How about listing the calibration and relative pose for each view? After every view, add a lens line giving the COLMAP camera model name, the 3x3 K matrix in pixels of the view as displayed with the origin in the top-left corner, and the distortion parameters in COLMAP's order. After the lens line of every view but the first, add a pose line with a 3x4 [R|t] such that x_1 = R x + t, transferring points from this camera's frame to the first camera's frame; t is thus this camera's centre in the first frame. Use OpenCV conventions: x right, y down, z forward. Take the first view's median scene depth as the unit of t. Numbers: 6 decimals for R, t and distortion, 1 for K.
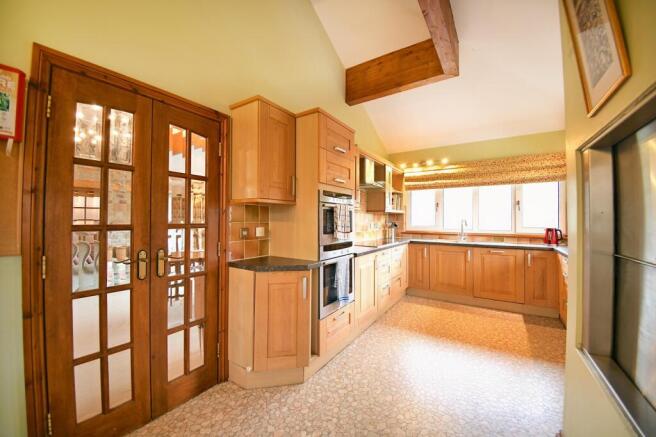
lens RADIAL K [[249.6, 0, 330.6], [0, 249.6, 213.9], [0, 0, 1]] dist [0.018612, -0.000022]
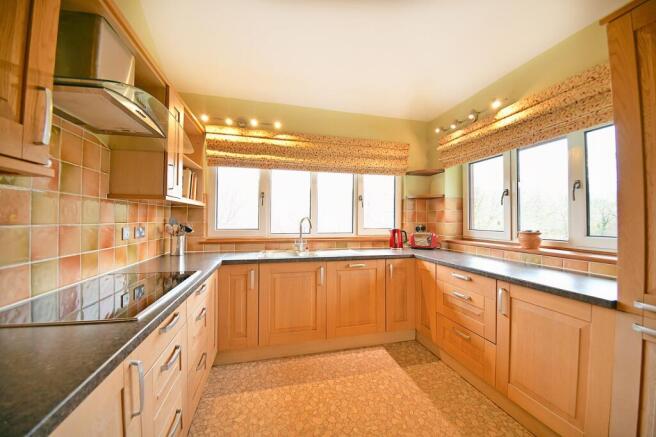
lens RADIAL K [[238.0, 0, 329.7], [0, 238.0, 216.4], [0, 0, 1]] dist [-0.023625, 0.000100]
pose [[0.663545, 0.010640, 0.748061, 0.104807], [-0.020152, 0.999790, 0.003655, 0.013145], [-0.747865, -0.017500, 0.663620, 0.524882]]
